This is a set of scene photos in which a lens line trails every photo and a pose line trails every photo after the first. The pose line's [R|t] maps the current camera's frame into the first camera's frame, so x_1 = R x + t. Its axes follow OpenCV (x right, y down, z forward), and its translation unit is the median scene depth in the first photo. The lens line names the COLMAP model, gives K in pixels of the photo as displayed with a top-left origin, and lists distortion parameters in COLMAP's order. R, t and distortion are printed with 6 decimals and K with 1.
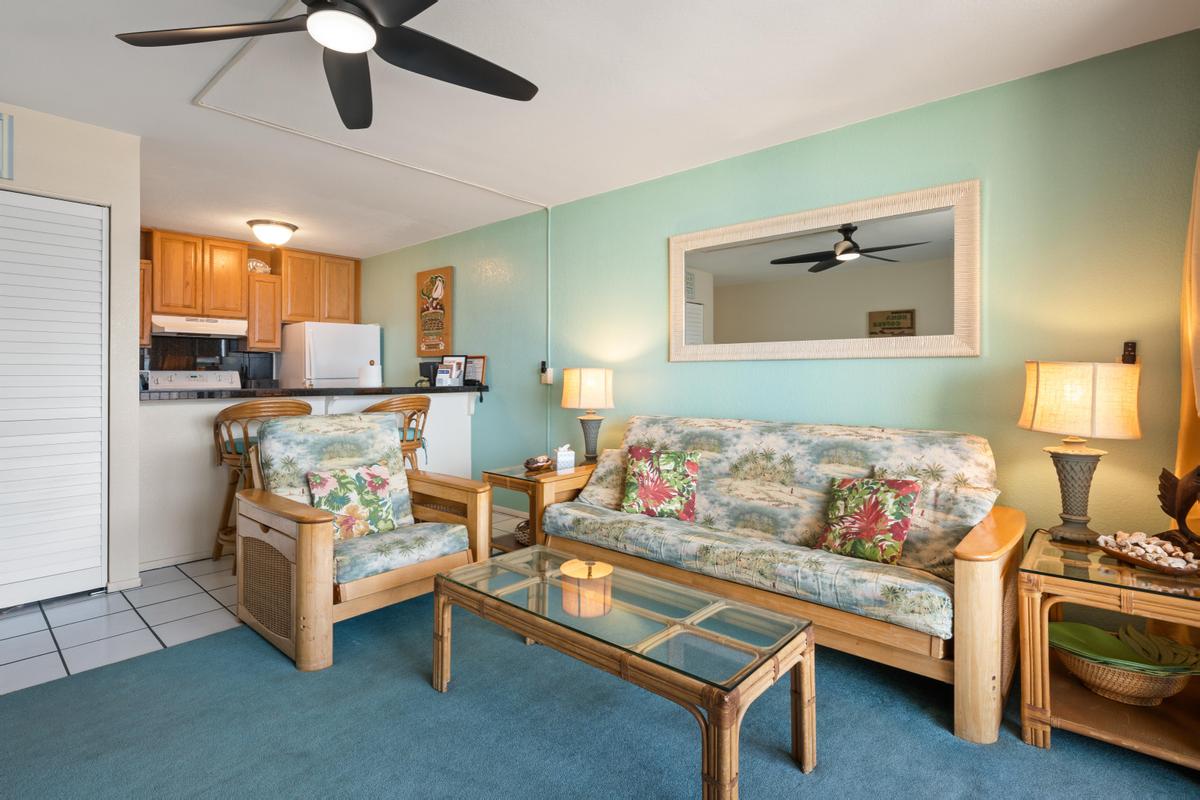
lens RADIAL K [[597.2, 0, 581.4], [0, 597.2, 371.3], [0, 0, 1]] dist [-0.000118, -0.000124]
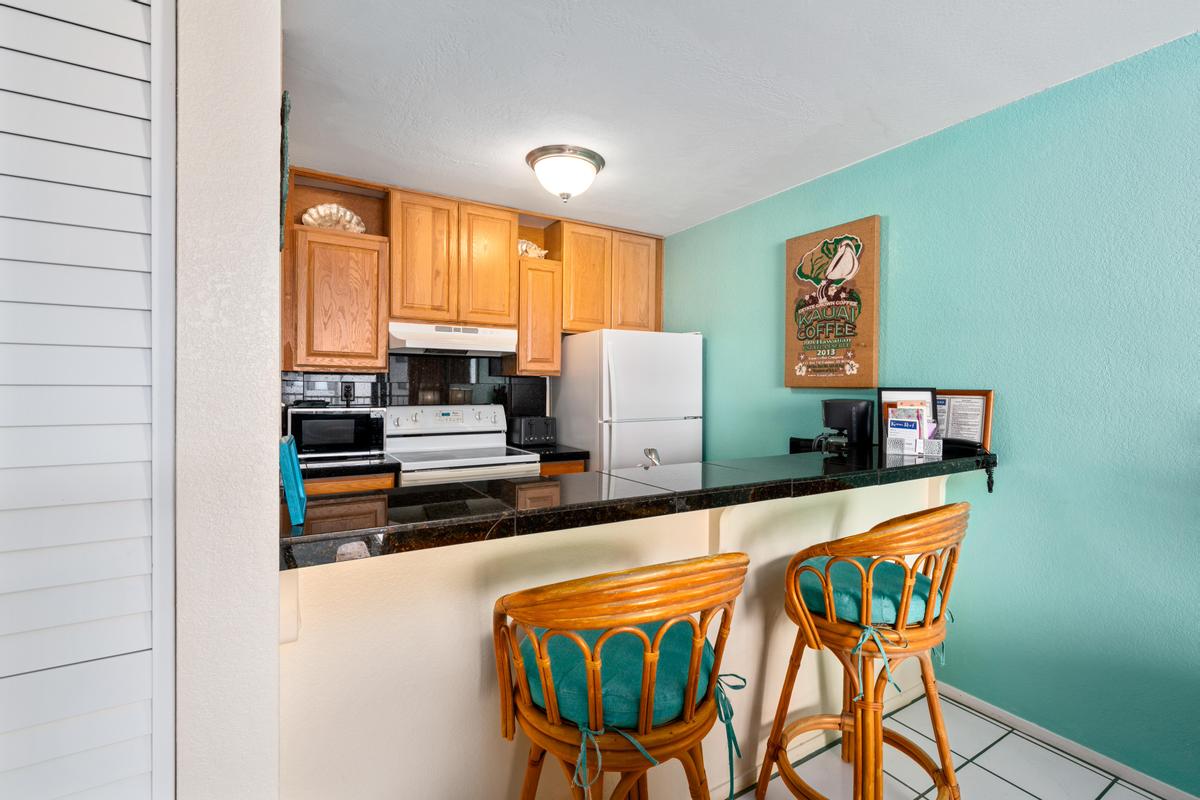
lens RADIAL K [[539.4, 0, 602.9], [0, 539.4, 394.2], [0, 0, 1]] dist [0.000968, 0.000089]
pose [[0.956900, 0.012687, -0.290139, -0.304551], [-0.007231, 0.999776, 0.019868, -0.026892], [0.290327, -0.016913, 0.956778, 0.471017]]
